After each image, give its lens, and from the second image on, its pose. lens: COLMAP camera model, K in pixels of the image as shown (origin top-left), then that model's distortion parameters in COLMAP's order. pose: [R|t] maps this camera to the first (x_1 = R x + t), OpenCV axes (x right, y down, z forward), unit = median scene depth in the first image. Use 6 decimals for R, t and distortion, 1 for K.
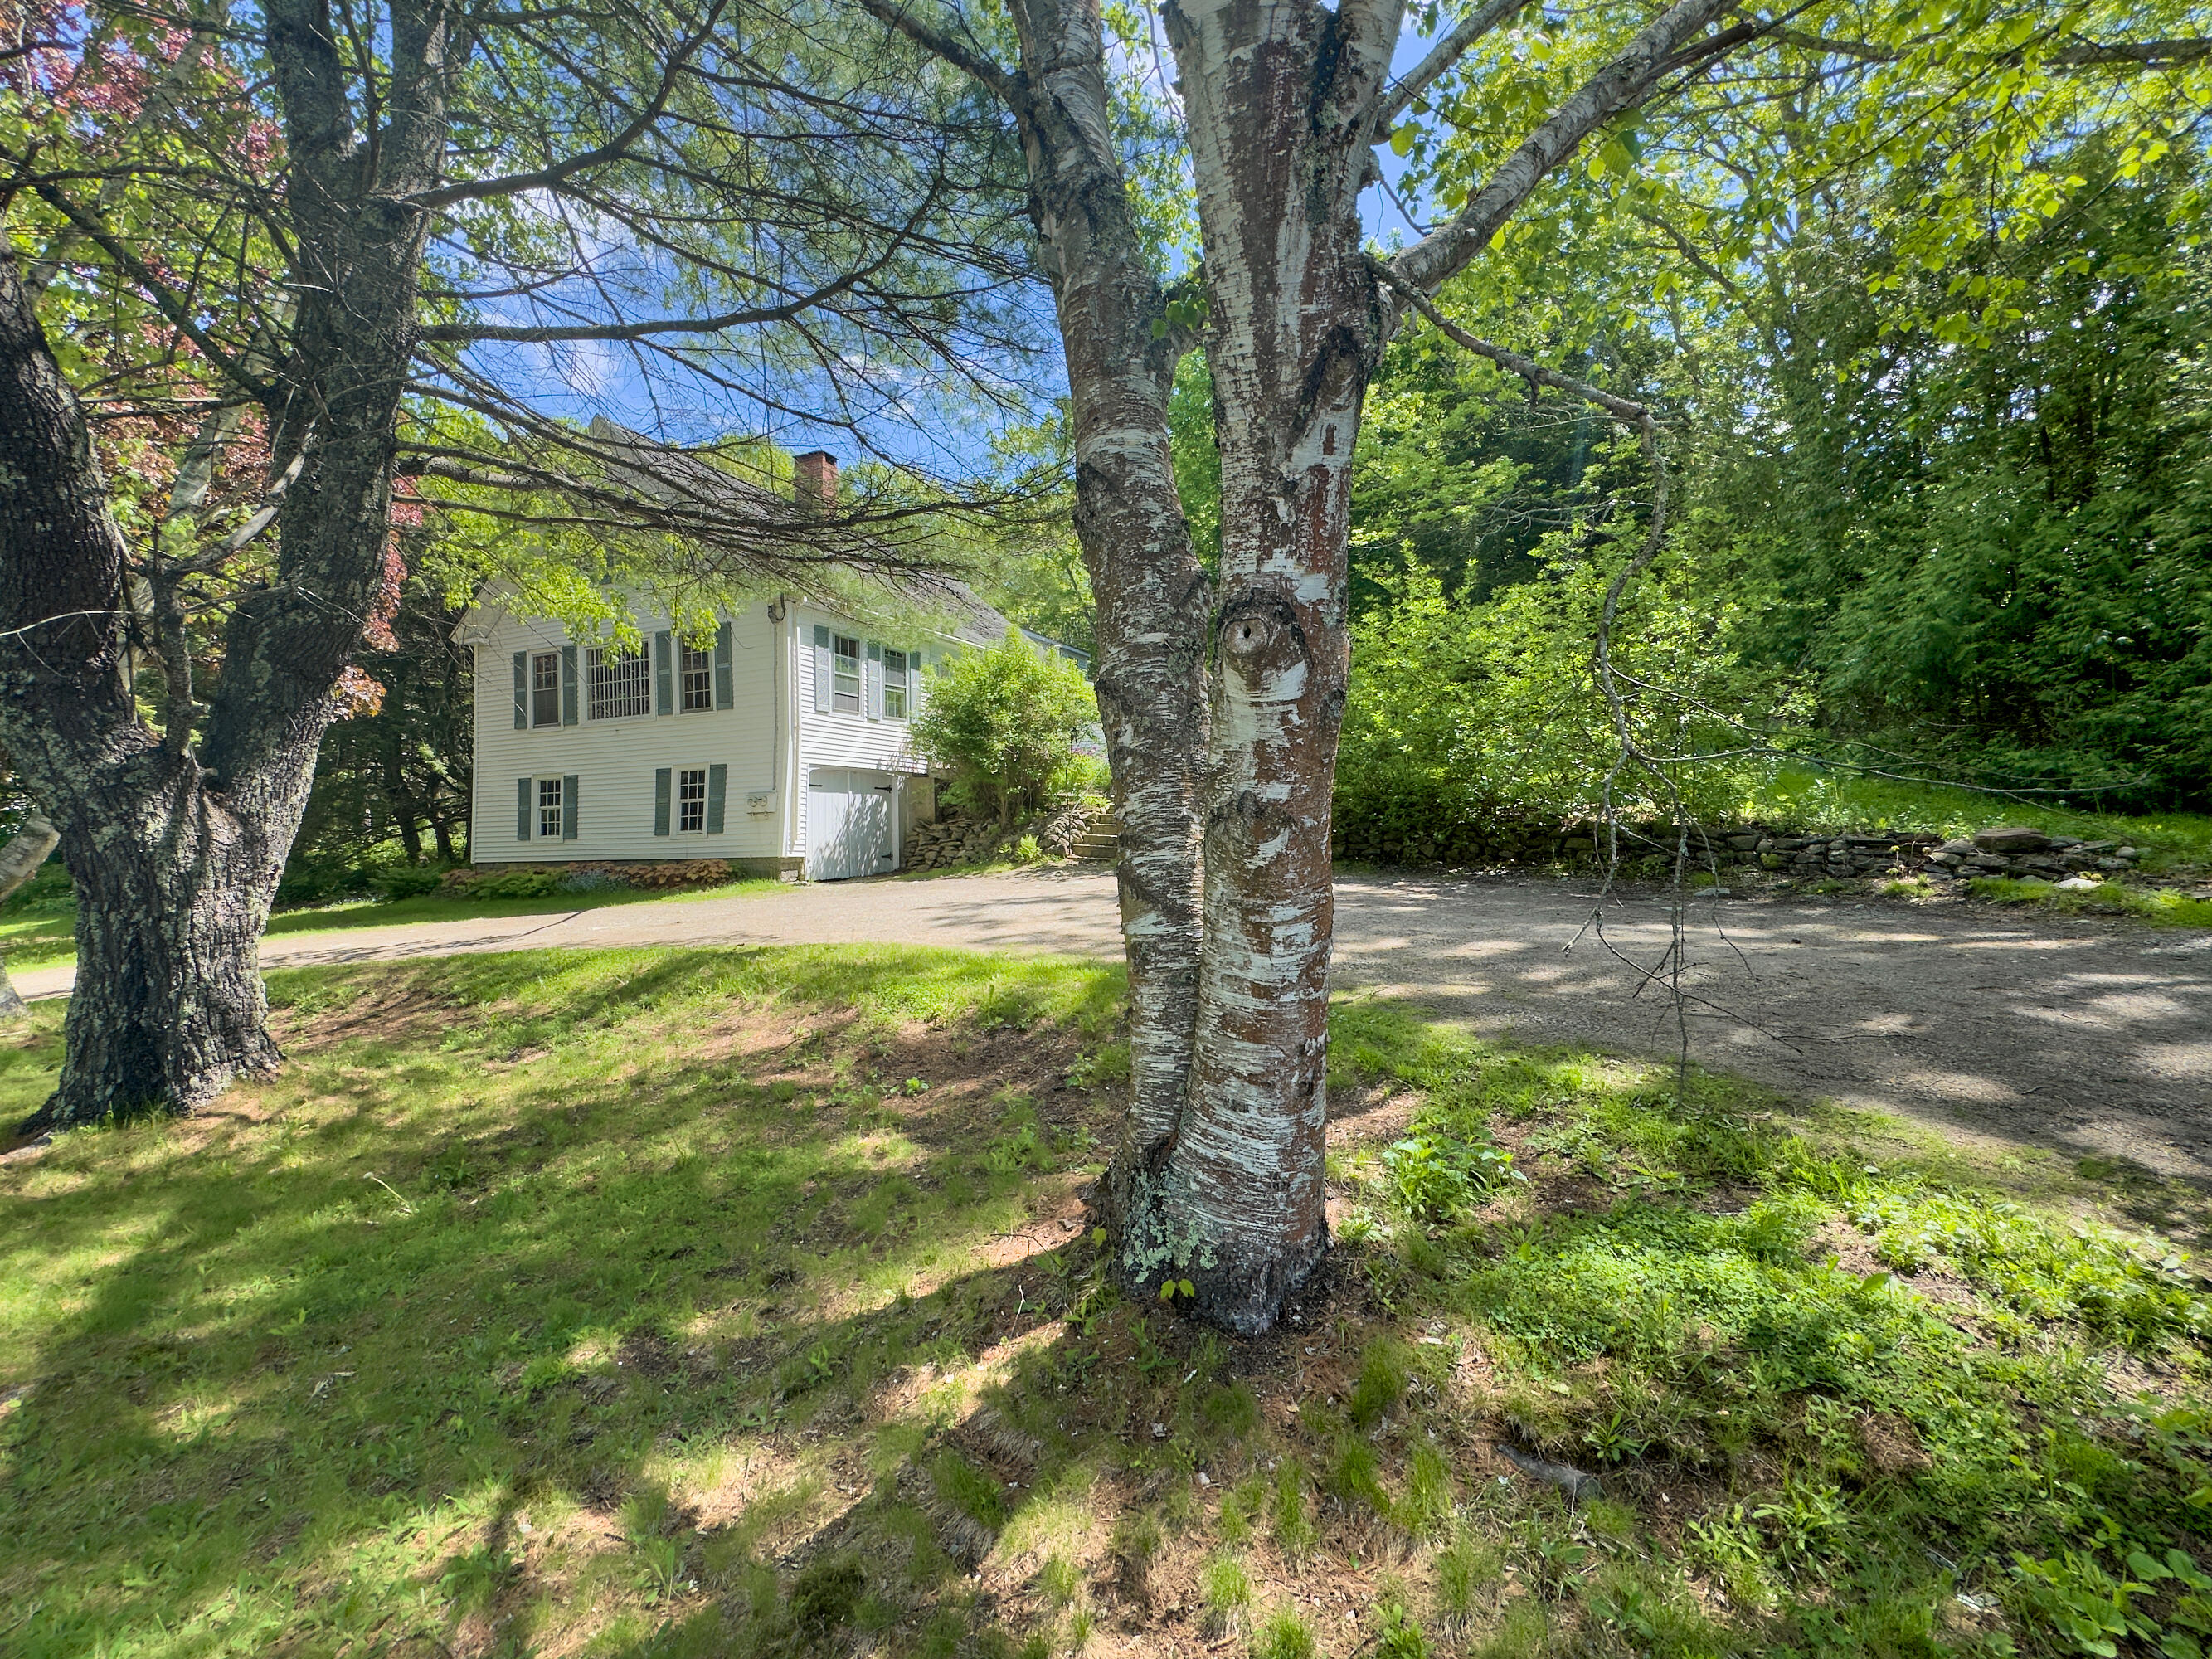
lens RADIAL K [[936.7, 0, 1107.9], [0, 936.7, 805.2], [0, 0, 1]] dist [0.000283, 0.000054]
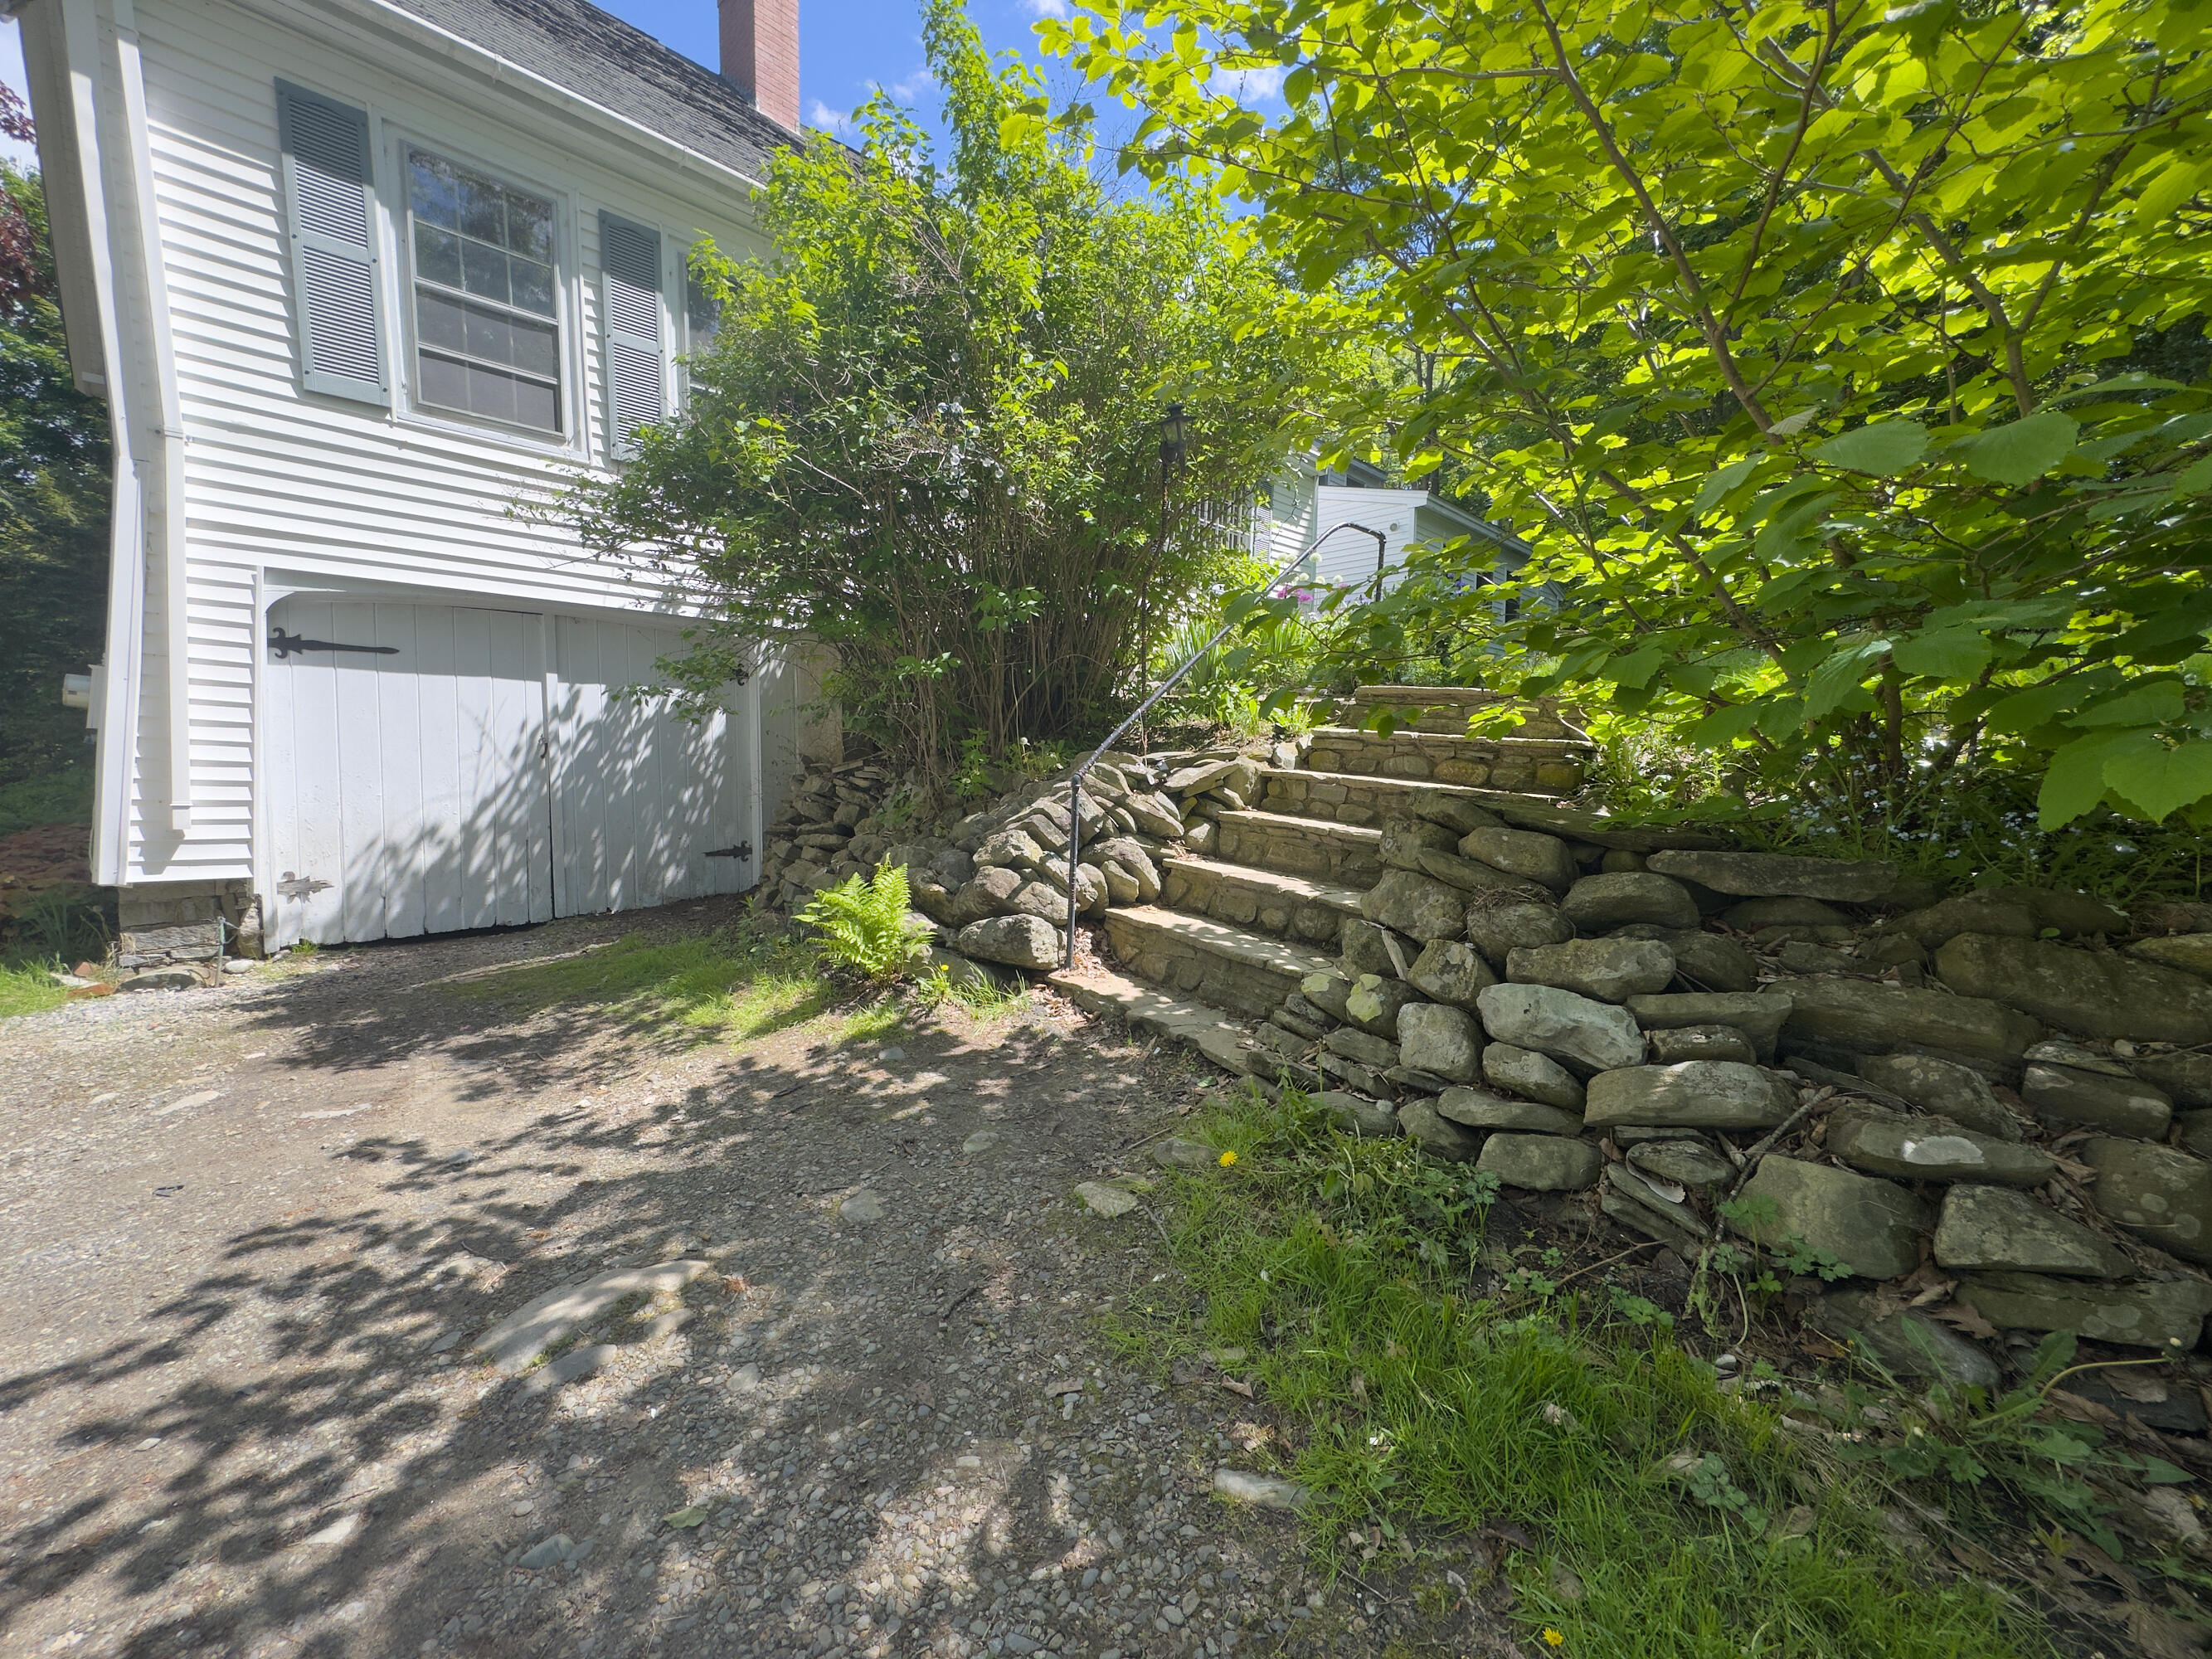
lens RADIAL K [[881.9, 0, 1106.0], [0, 881.9, 829.5], [0, 0, 1]] dist [-0.002020, -0.000222]
pose [[0.938787, 0.064084, -0.338486, 0.032565], [-0.024056, 0.992342, 0.121157, -0.002196], [0.343658, -0.105598, 0.933139, 0.795872]]
